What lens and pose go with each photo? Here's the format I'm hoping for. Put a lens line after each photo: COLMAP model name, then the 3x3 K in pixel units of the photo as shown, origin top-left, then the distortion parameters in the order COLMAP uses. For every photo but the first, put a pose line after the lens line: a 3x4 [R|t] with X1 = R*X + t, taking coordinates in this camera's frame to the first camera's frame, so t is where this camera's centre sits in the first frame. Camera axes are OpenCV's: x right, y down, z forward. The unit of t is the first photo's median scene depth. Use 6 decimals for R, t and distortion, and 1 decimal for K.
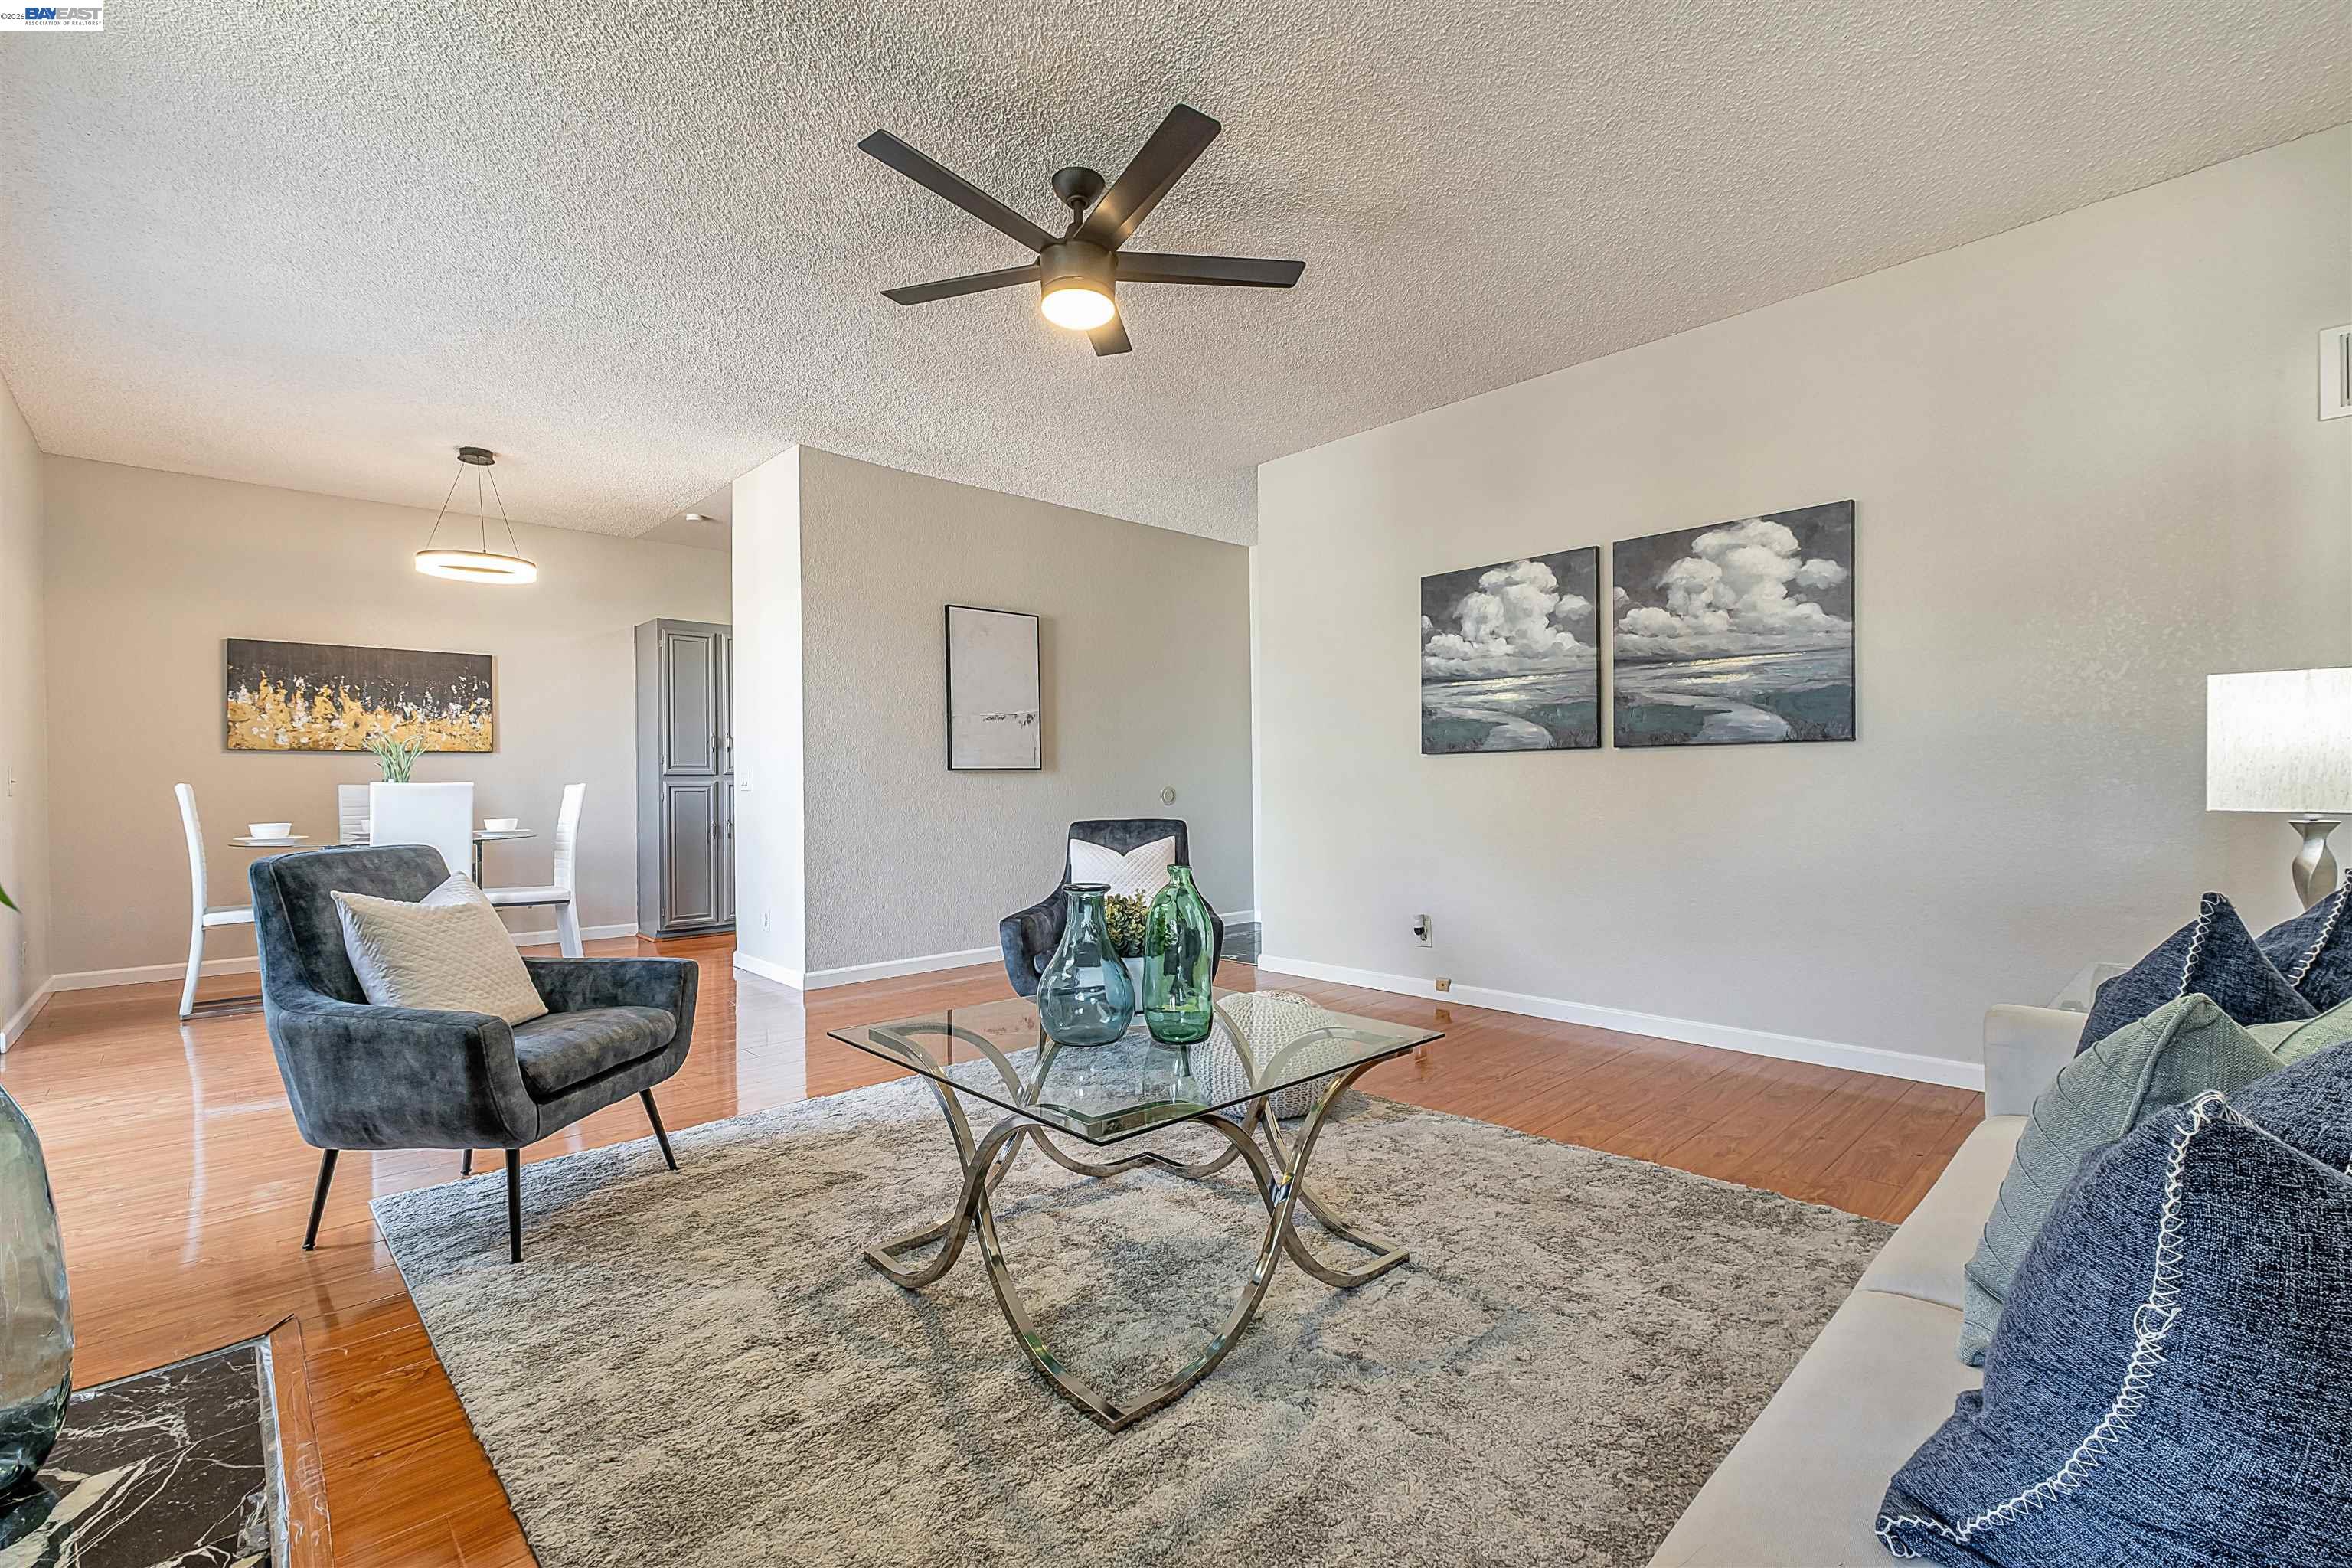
lens RADIAL K [[1022.6, 0, 1177.3], [0, 1022.6, 776.5], [0, 0, 1]] dist [0.004868, -0.003822]
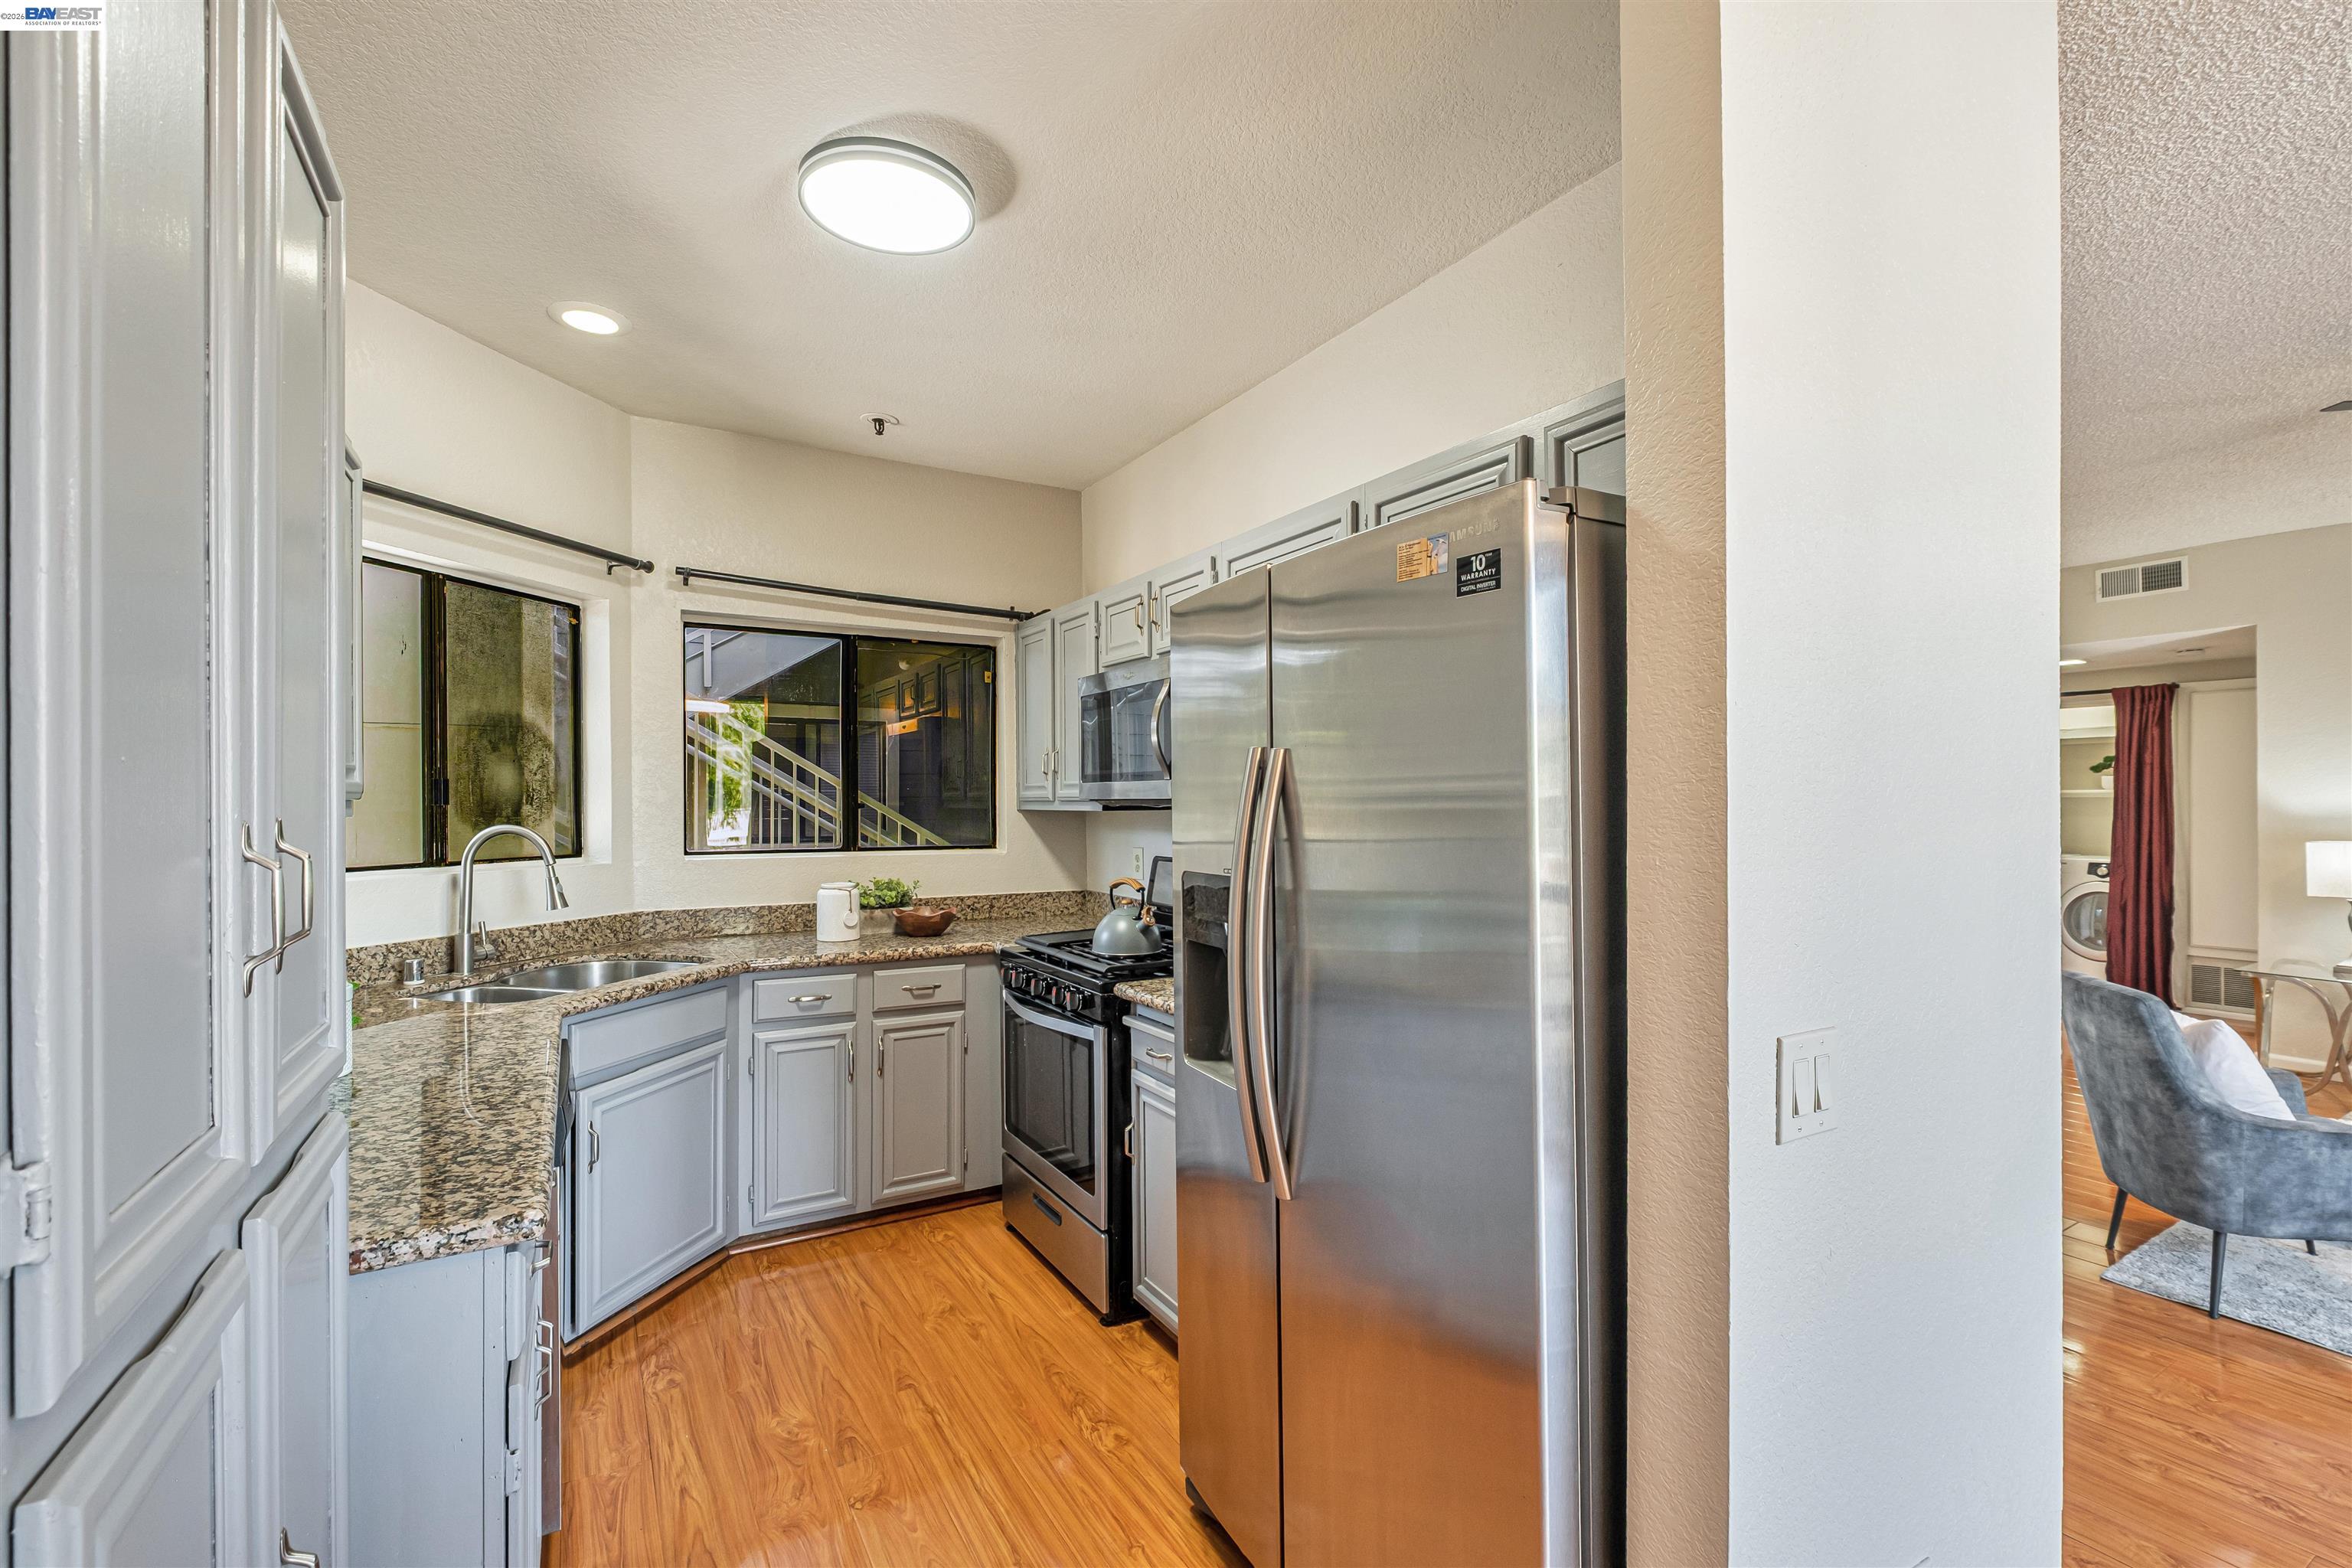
lens RADIAL K [[1022.6, 0, 1191.4], [0, 1022.6, 800.0], [0, 0, 1]] dist [0.004868, -0.003822]
pose [[0.223480, 0.010311, 0.974654, -0.803205], [-0.005331, 0.999942, -0.009357, -0.066612], [-0.974694, -0.003105, 0.223522, 1.301519]]
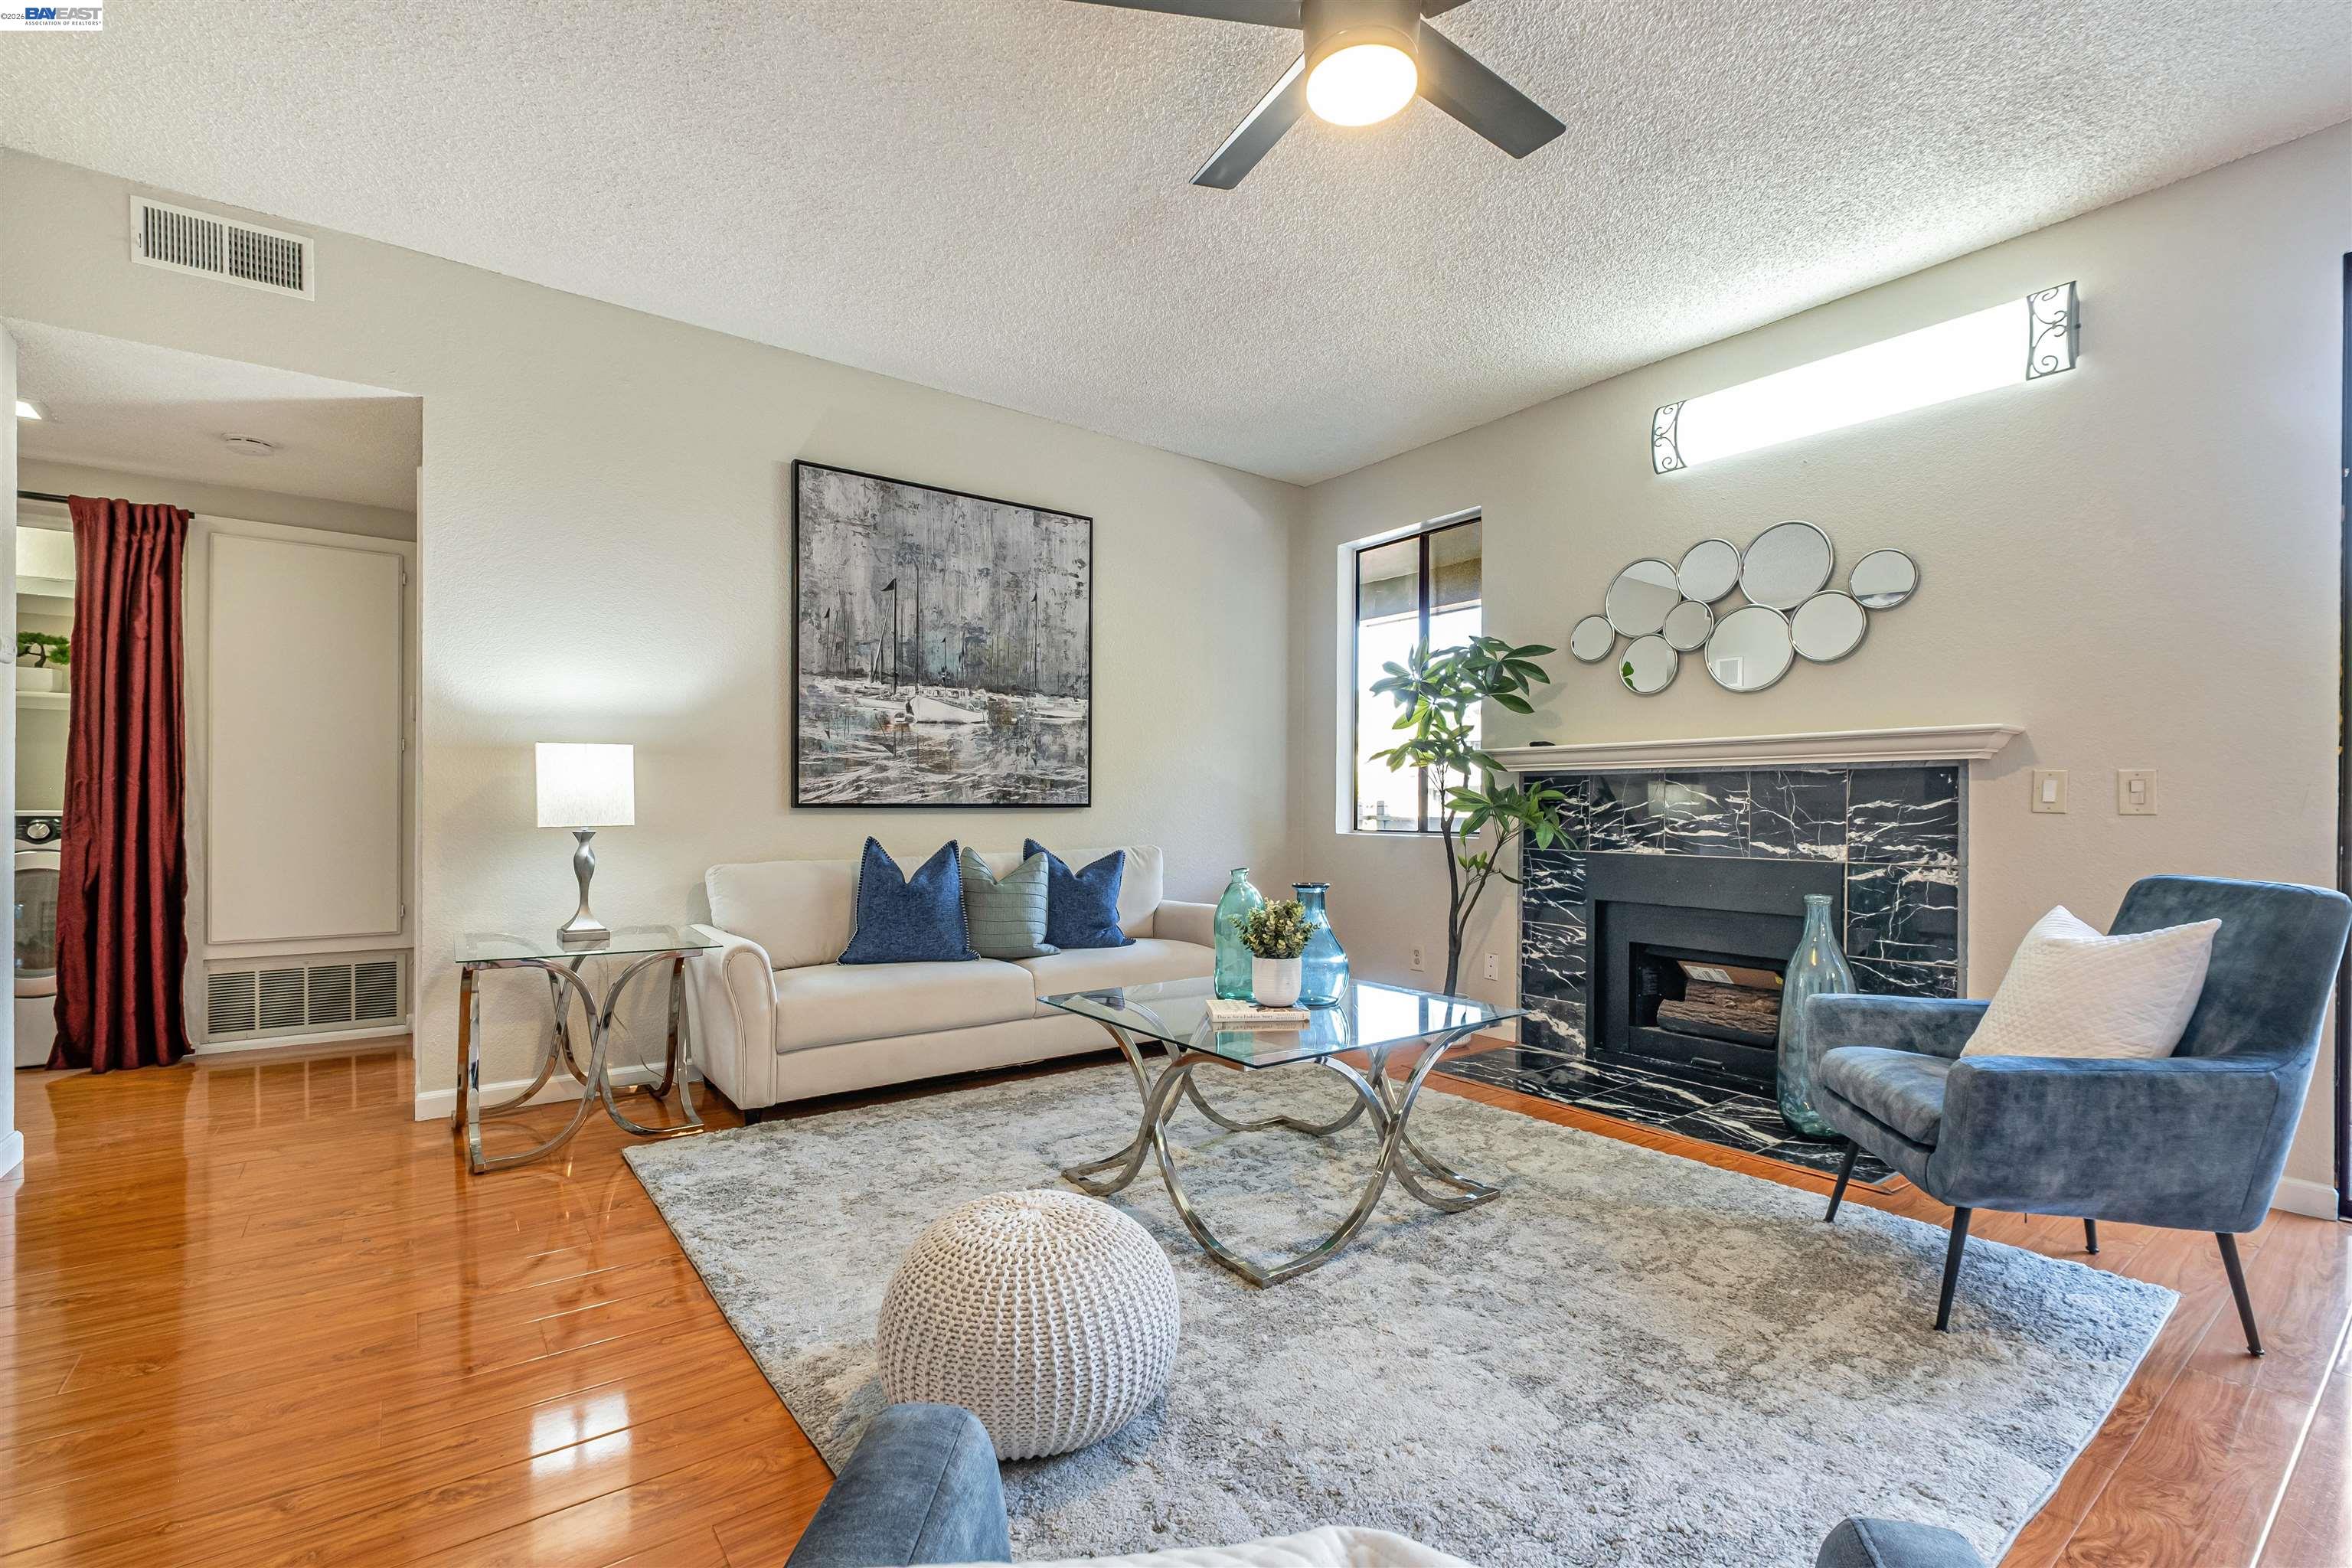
lens RADIAL K [[1022.6, 0, 1189.5], [0, 1022.6, 805.2], [0, 0, 1]] dist [0.004868, -0.003822]
pose [[-0.993309, 0.004705, 0.115388, -0.038381], [0.003805, 0.999961, -0.008017, 0.006865], [-0.115421, -0.007524, -0.993288, 1.036976]]
